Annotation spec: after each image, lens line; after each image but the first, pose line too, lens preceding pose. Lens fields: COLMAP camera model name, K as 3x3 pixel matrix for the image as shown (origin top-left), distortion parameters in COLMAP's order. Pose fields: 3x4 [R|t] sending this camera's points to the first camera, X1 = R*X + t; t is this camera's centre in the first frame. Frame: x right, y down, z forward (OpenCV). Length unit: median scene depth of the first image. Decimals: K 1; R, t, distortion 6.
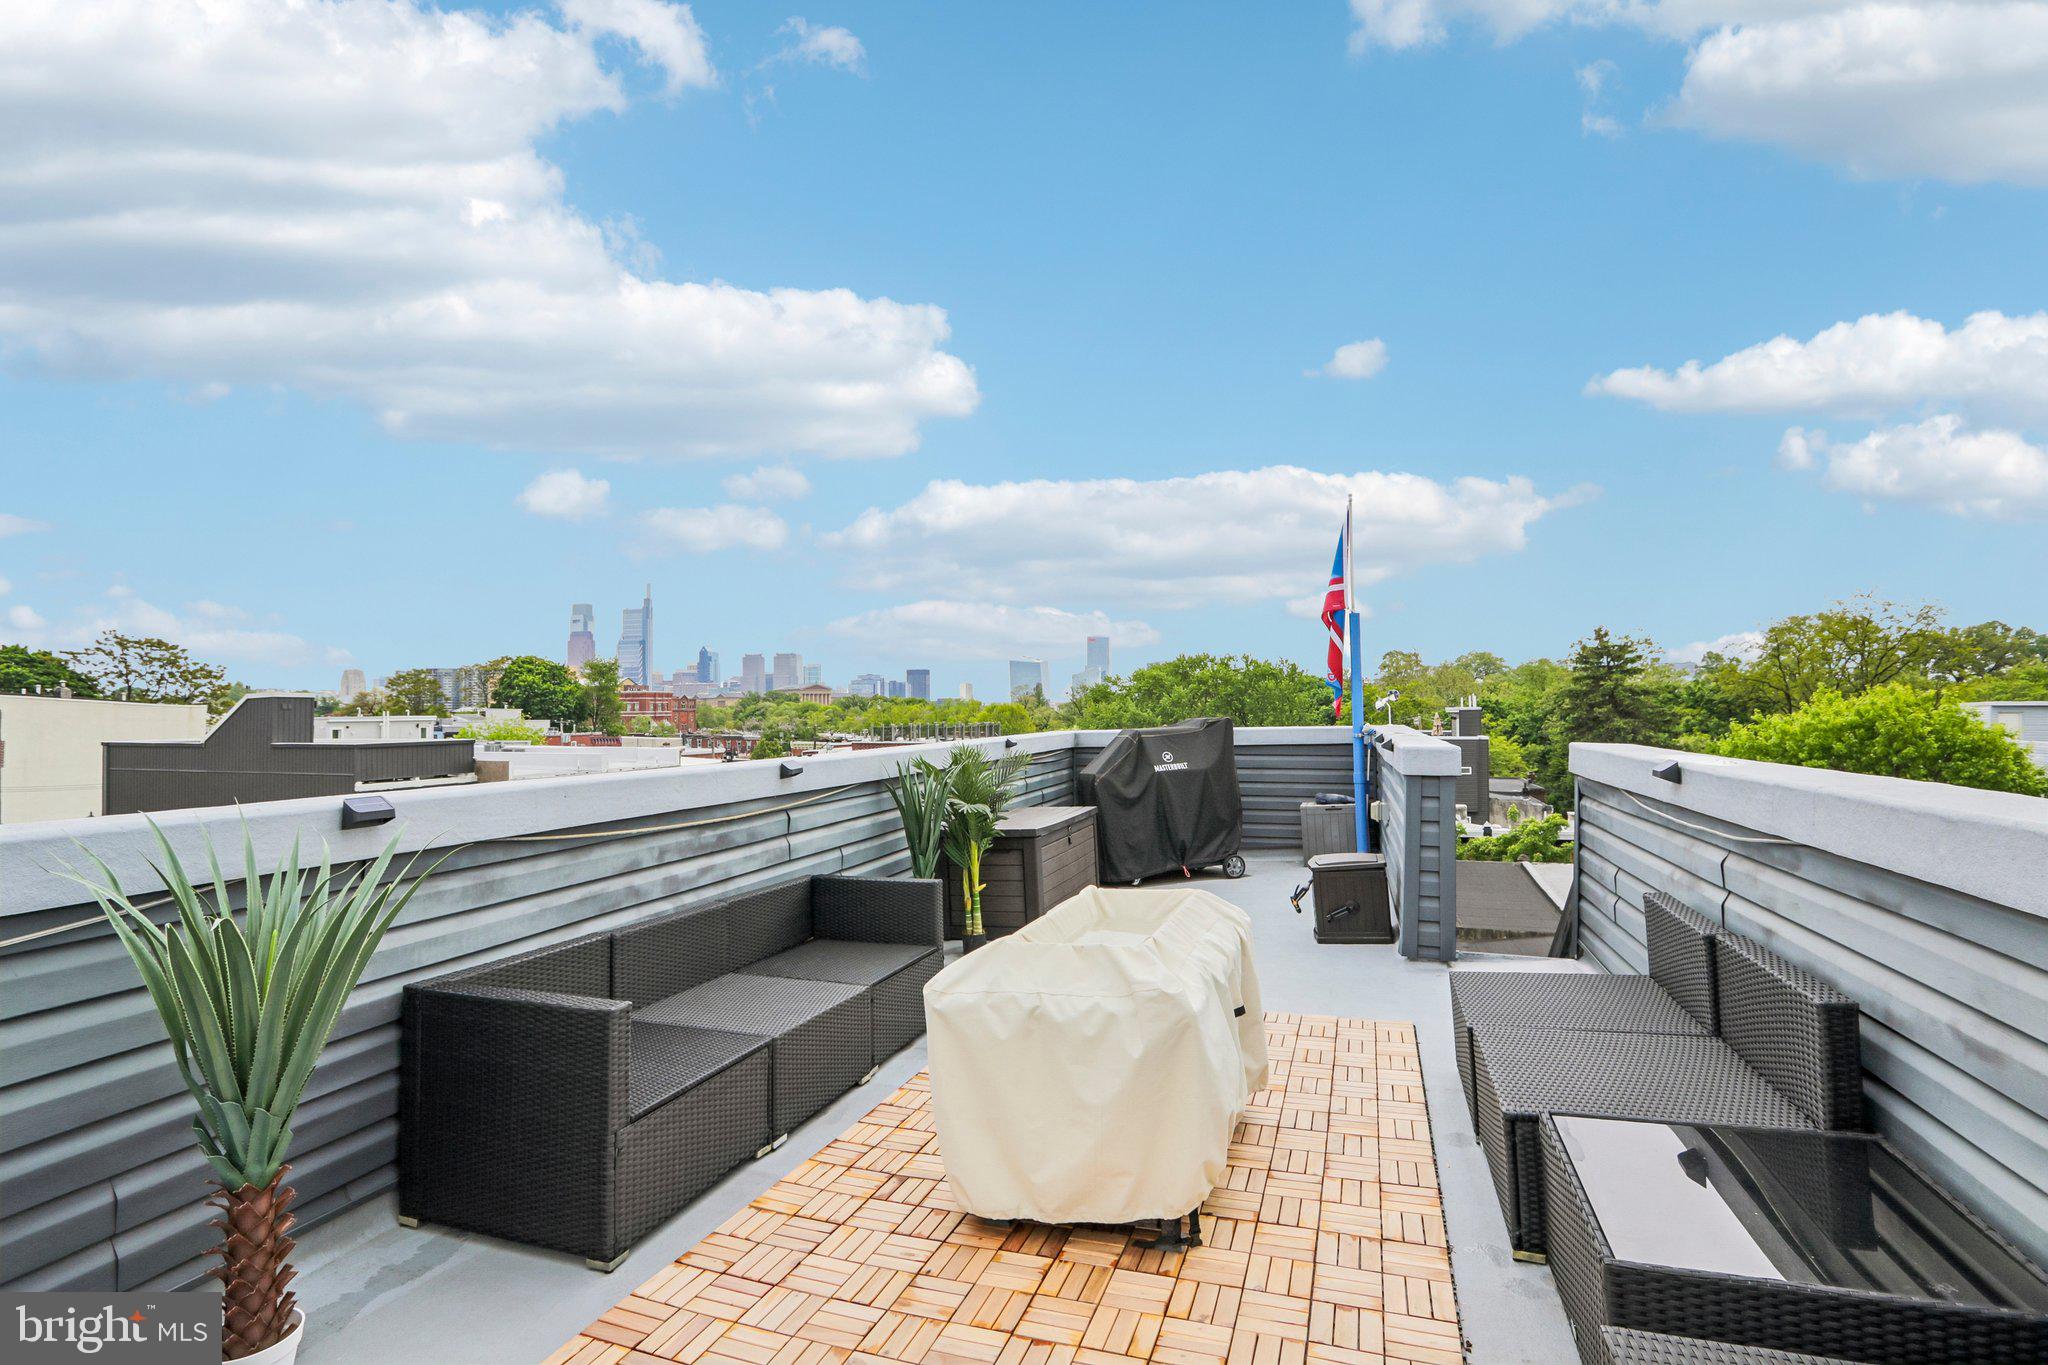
lens RADIAL K [[940.4, 0, 1016.7], [0, 940.4, 692.1], [0, 0, 1]] dist [-0.013920, 0.000019]
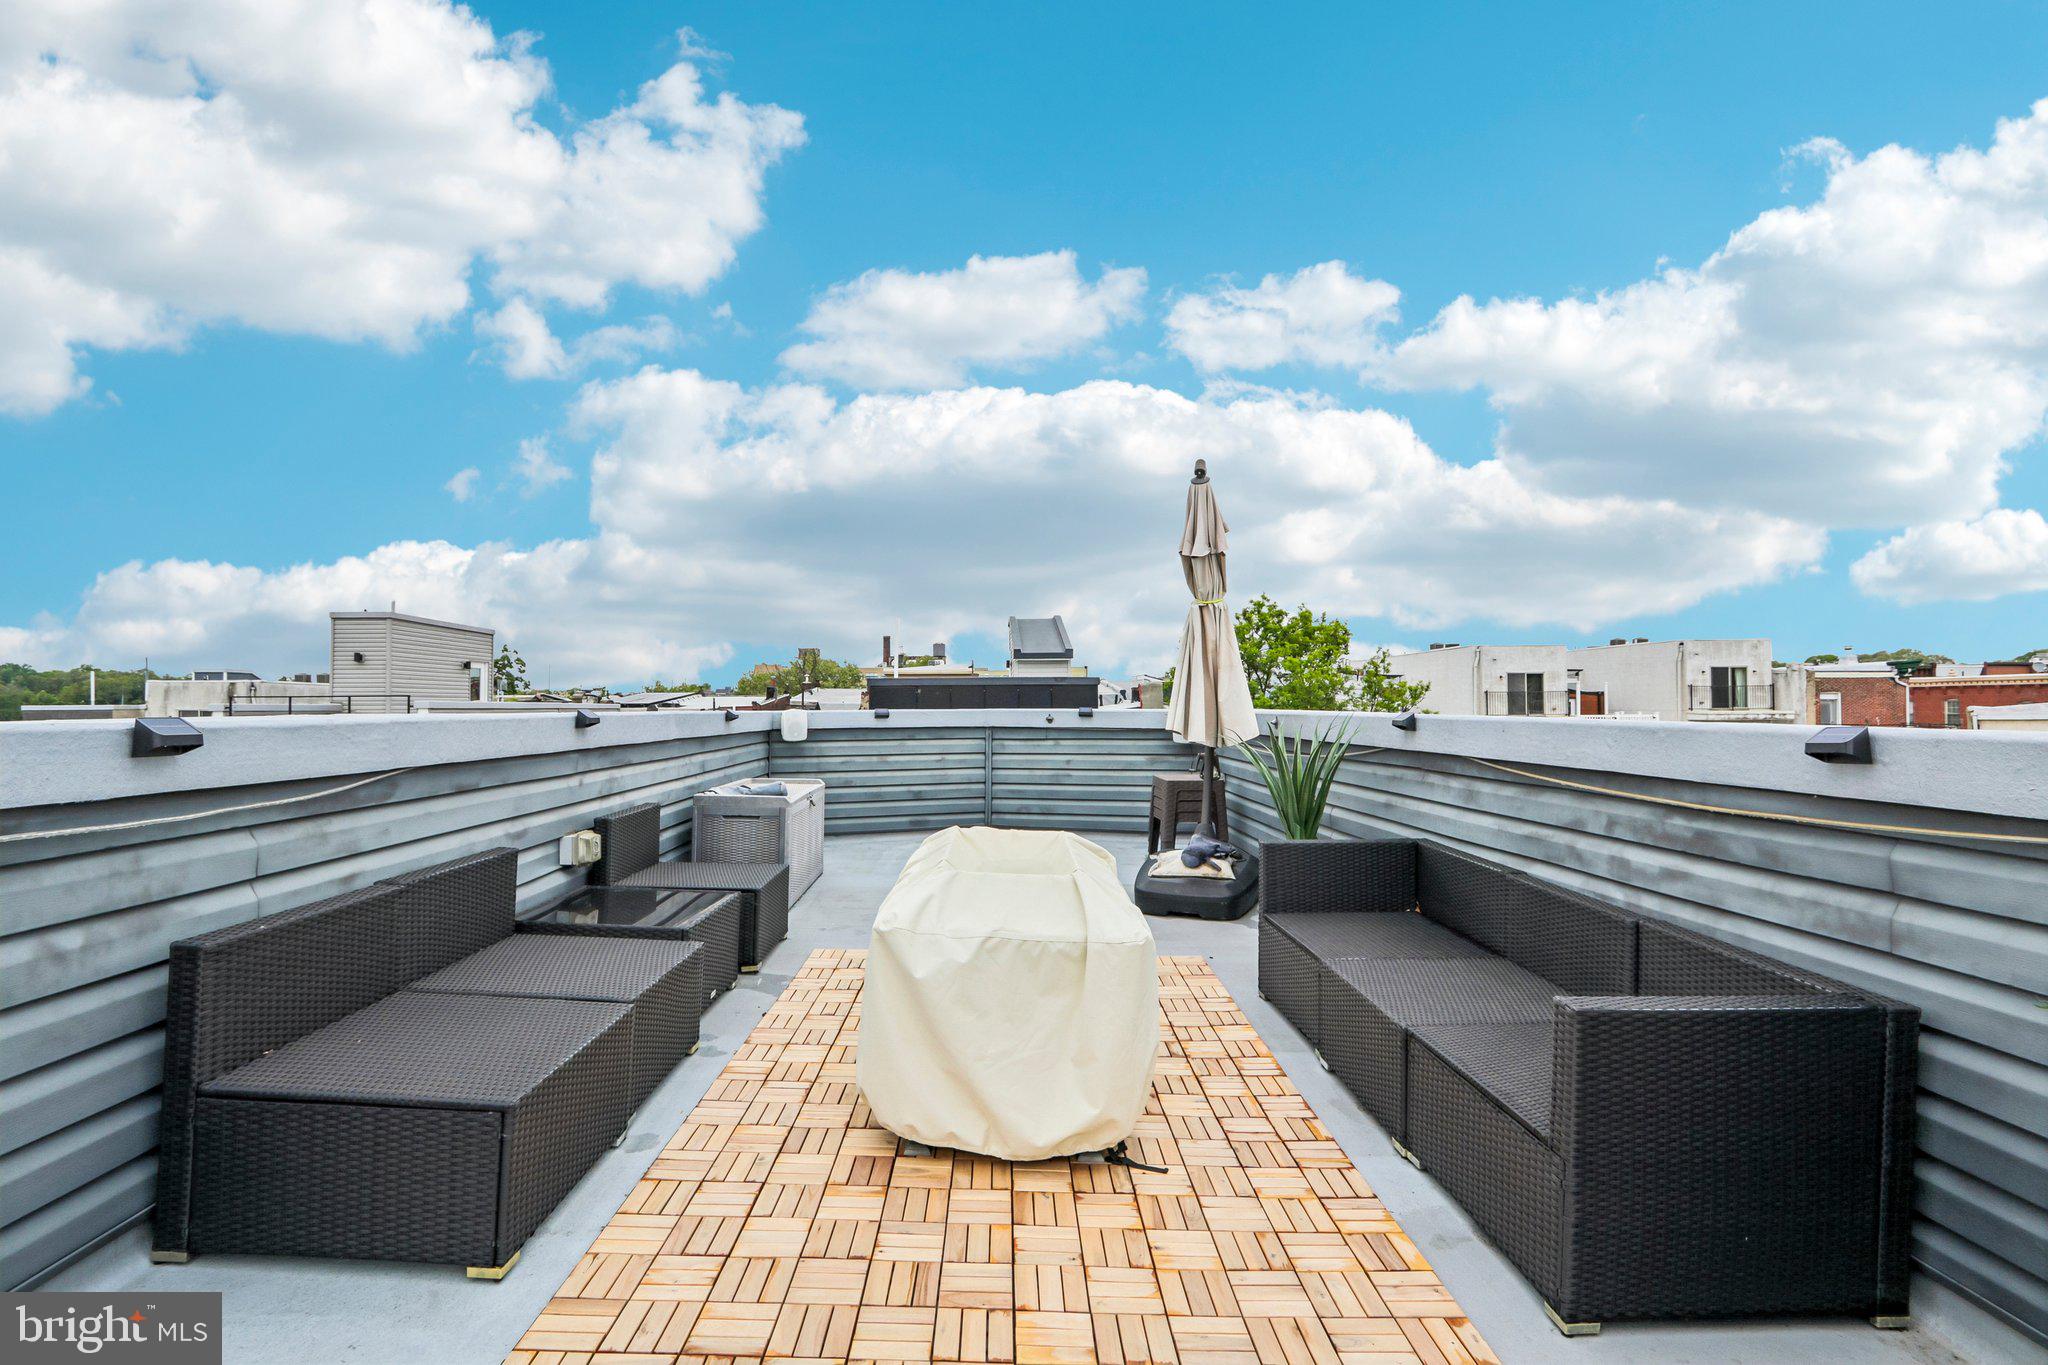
lens RADIAL K [[940.4, 0, 1016.7], [0, 940.4, 692.1], [0, 0, 1]] dist [-0.013920, 0.000019]
pose [[-0.932706, 0.004704, -0.360607, 0.021775], [0.015716, 0.999495, -0.027612, 0.004475], [0.360296, -0.031422, -0.932309, 0.092075]]
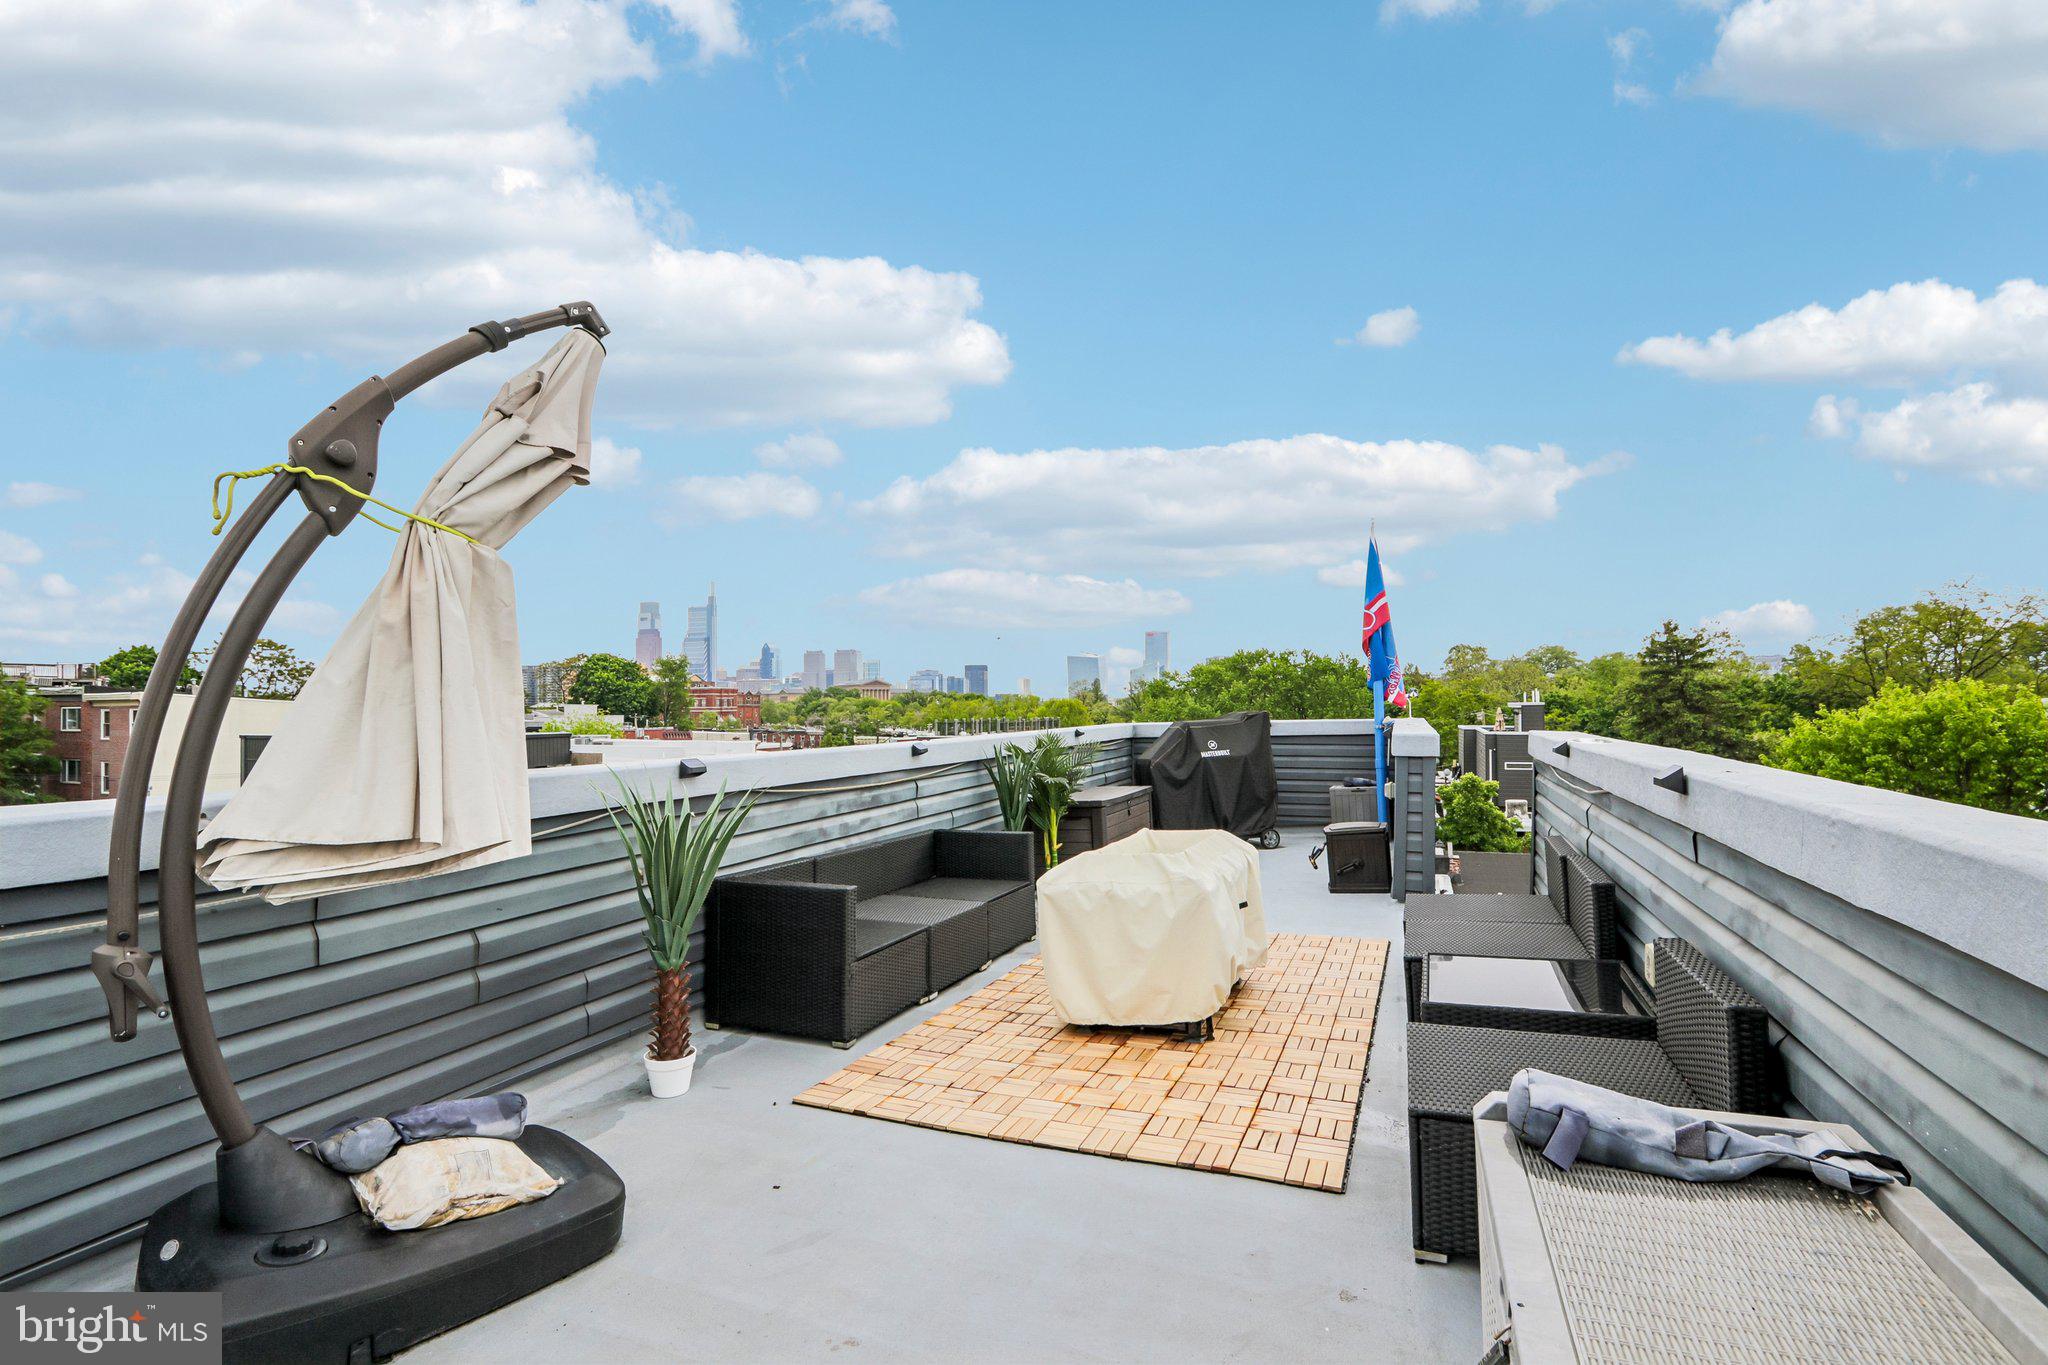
lens RADIAL K [[940.4, 0, 1016.7], [0, 940.4, 692.1], [0, 0, 1]] dist [-0.013920, 0.000019]
pose [[0.998119, -0.001356, -0.061290, -0.001458], [0.001653, 0.999987, 0.004794, -0.000380], [0.061282, -0.004886, 0.998109, -0.023222]]
